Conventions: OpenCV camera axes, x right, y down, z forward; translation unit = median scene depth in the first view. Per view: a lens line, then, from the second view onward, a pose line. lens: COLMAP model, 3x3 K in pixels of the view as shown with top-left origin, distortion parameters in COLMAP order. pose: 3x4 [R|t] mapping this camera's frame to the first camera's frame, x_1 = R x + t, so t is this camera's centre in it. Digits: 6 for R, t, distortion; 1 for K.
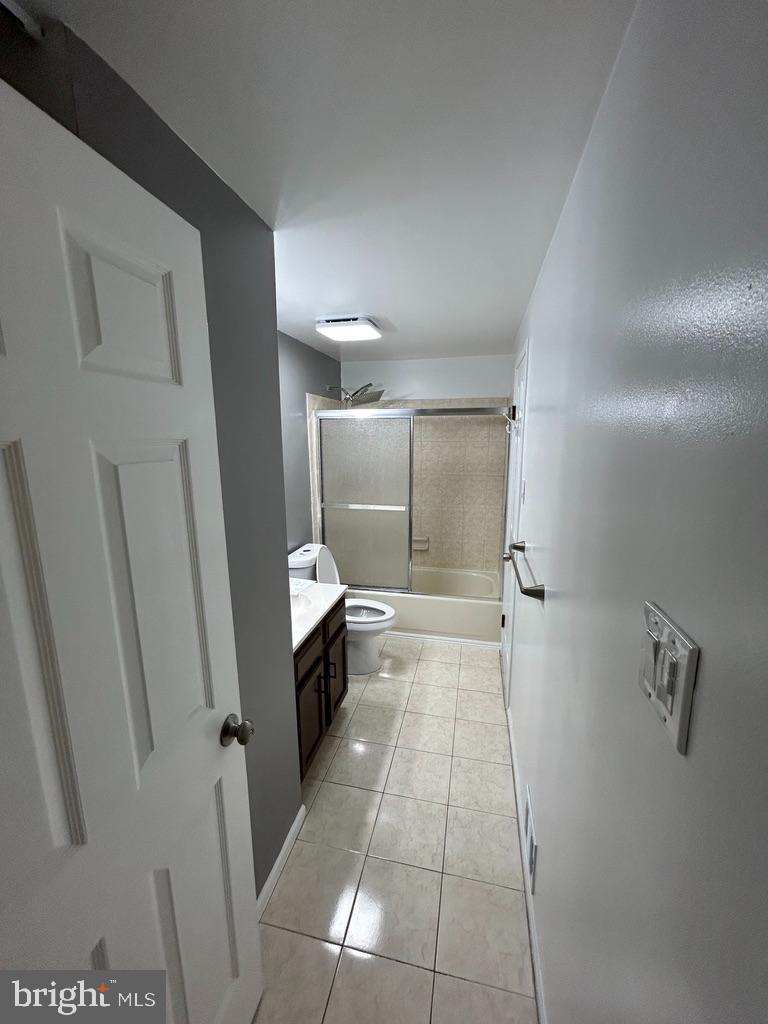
lens RADIAL K [[404.9, 0, 384.0], [0, 404.9, 512.0], [0, 0, 1]] dist [-0.014365, 0.003873]
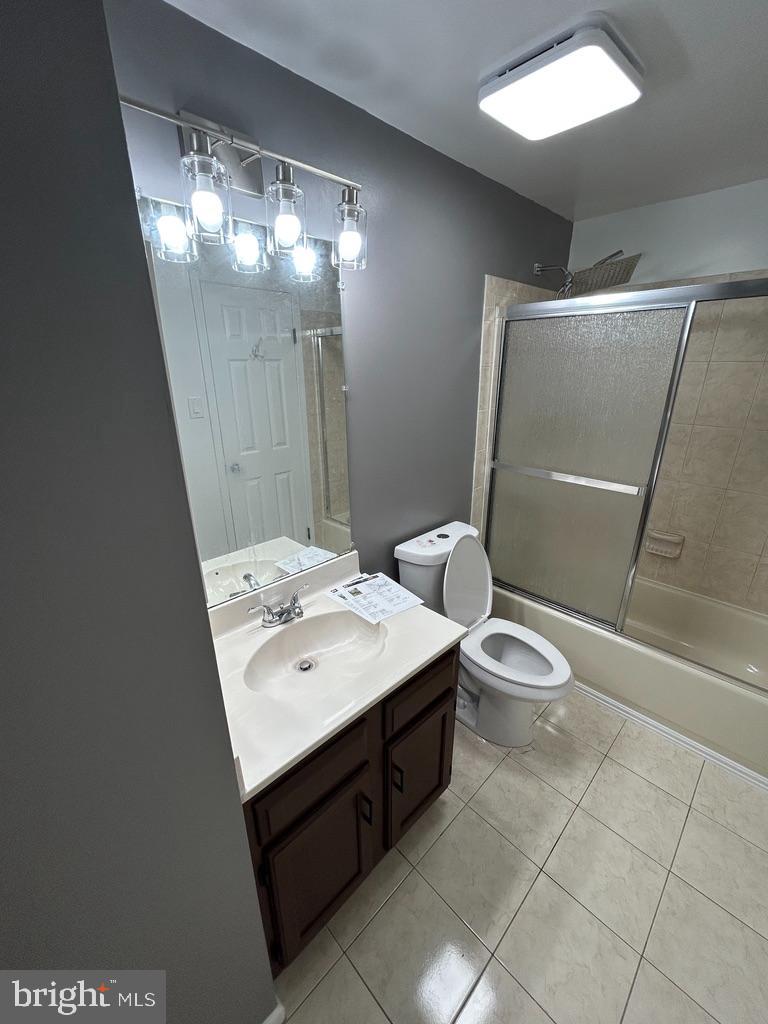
lens RADIAL K [[404.9, 0, 384.0], [0, 404.9, 512.0], [0, 0, 1]] dist [-0.014365, 0.003873]
pose [[0.836943, 0.183371, -0.515656, 0.051767], [-0.094793, 0.976529, 0.193405, -0.053256], [0.539018, -0.112989, 0.834682, 0.382392]]
